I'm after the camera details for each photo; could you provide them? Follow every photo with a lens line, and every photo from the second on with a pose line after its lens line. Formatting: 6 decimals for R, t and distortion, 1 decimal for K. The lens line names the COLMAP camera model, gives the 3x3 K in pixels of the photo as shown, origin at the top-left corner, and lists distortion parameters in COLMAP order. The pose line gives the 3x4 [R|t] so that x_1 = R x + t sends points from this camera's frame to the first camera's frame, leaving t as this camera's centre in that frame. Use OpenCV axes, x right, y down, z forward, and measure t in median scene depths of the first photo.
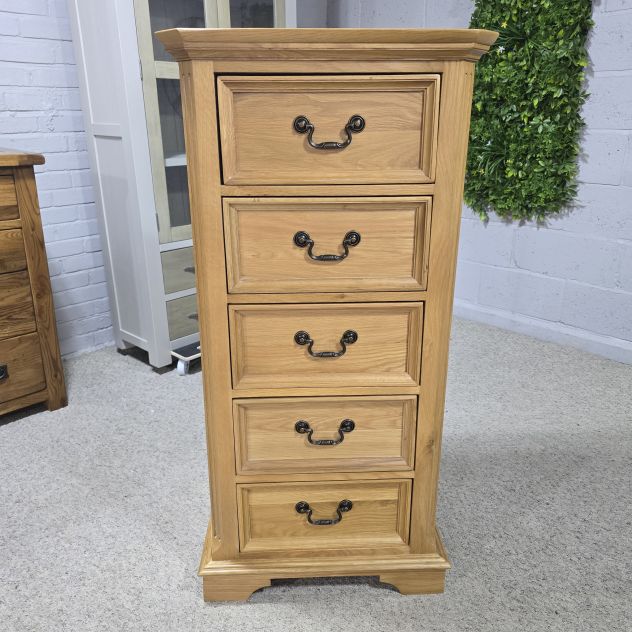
lens RADIAL K [[570.1, 0, 316.0], [0, 570.1, 316.0], [0, 0, 1]] dist [0.091068, -0.101190]
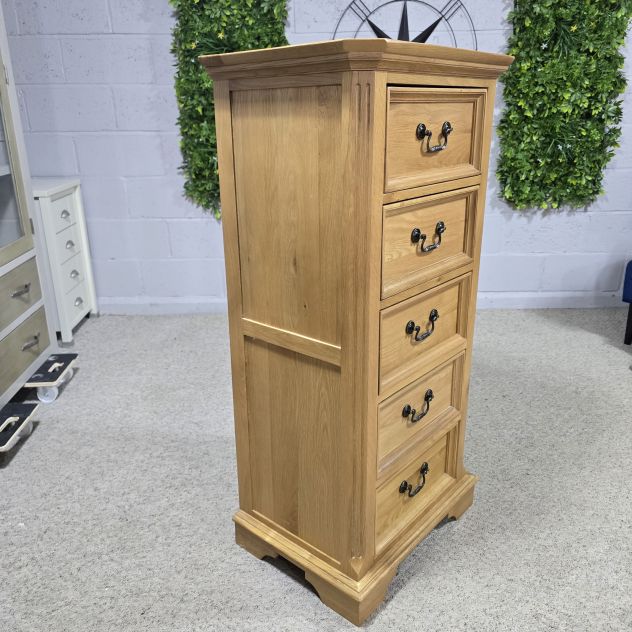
lens RADIAL K [[571.0, 0, 312.9], [0, 571.0, 305.7], [0, 0, 1]] dist [0.051751, -0.012014]
pose [[0.693911, -0.236082, 0.680260, -0.473904], [0.246725, 0.965491, 0.083394, -0.073664], [-0.676472, 0.109969, 0.728211, 0.180857]]
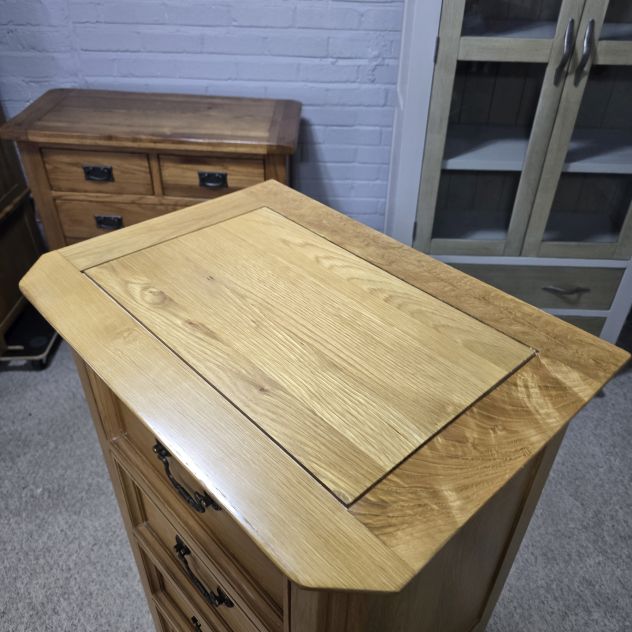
lens RADIAL K [[579.8, 0, 316.0], [0, 579.8, 316.0], [0, 0, 1]] dist [0.007317, 0.016830]
pose [[0.654428, 0.463000, -0.597792, 0.197368], [-0.264517, 0.880831, 0.392641, -0.365474], [0.708347, -0.098829, 0.698912, 0.324472]]
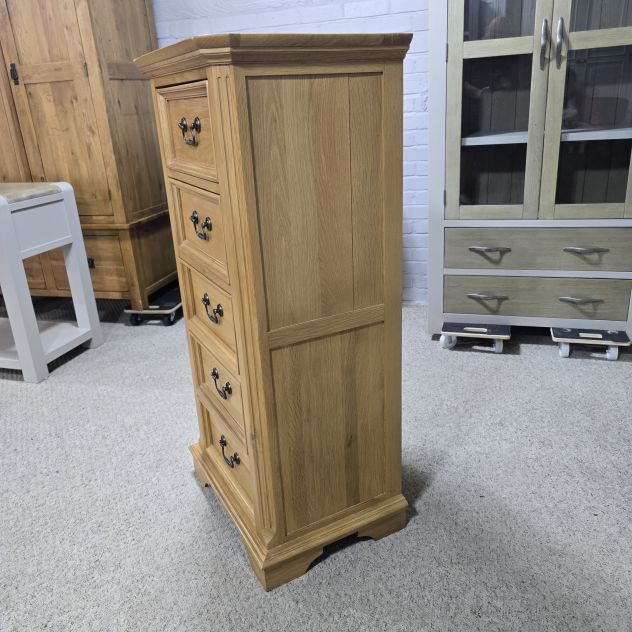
lens RADIAL K [[571.0, 0, 312.9], [0, 571.0, 305.7], [0, 0, 1]] dist [0.051751, -0.012014]
pose [[0.431160, 0.284333, -0.856303, 0.605879], [-0.242545, 0.950640, 0.193533, -0.128639], [0.869064, 0.124248, 0.478842, 0.334219]]
